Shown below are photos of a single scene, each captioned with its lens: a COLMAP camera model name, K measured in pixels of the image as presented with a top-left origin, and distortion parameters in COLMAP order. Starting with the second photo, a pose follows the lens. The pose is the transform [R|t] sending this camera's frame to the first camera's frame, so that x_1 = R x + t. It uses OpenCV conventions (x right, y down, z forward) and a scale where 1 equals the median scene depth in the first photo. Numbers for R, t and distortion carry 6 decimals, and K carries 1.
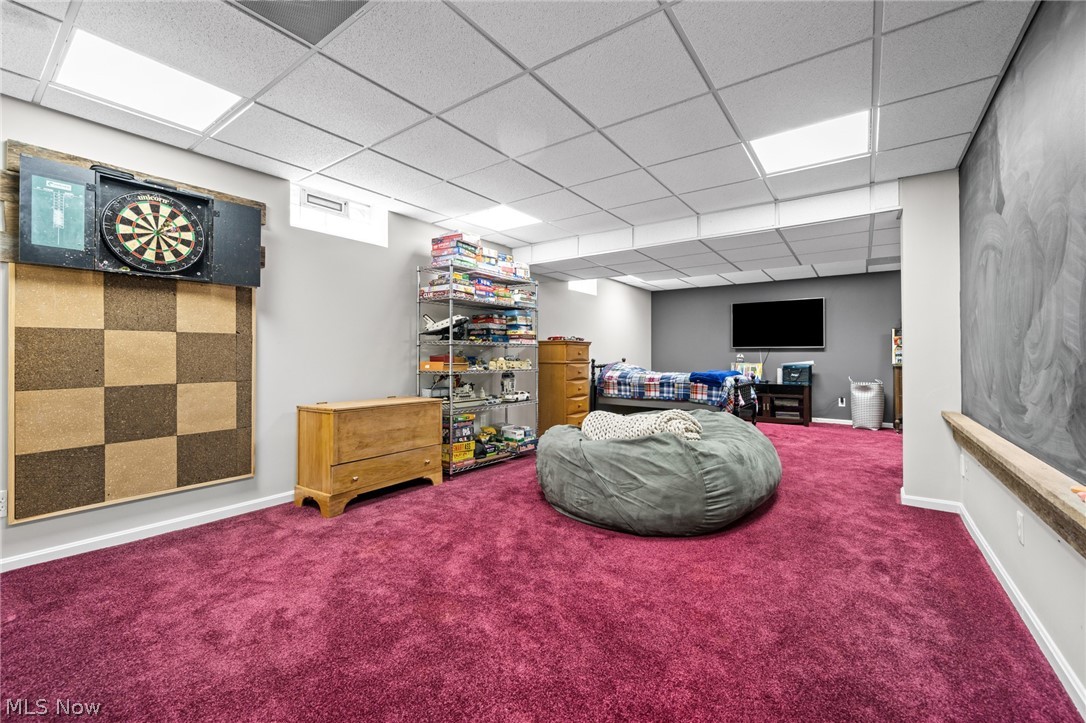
lens RADIAL K [[442.5, 0, 543.1], [0, 442.5, 354.9], [0, 0, 1]] dist [0.000871, 0.000157]
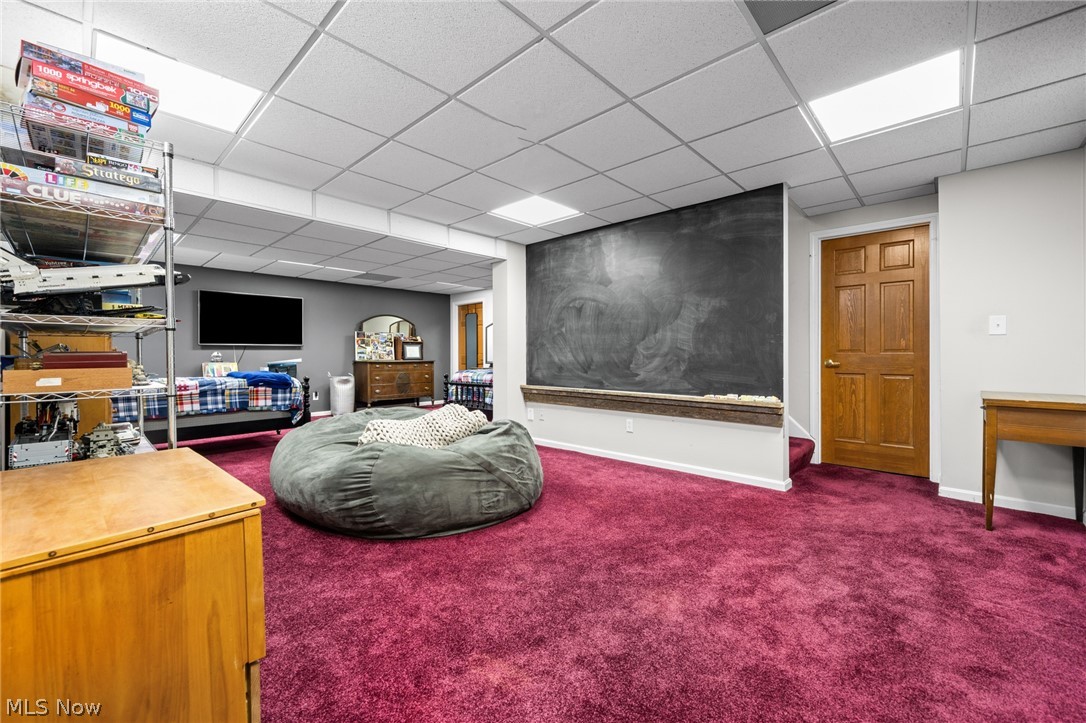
lens RADIAL K [[442.5, 0, 543.1], [0, 442.5, 354.9], [0, 0, 1]] dist [0.000871, 0.000157]
pose [[0.122298, -0.004769, 0.992482, -0.395359], [0.002721, 0.999986, 0.004469, 0.001859], [-0.992490, 0.002154, 0.122310, 0.359669]]
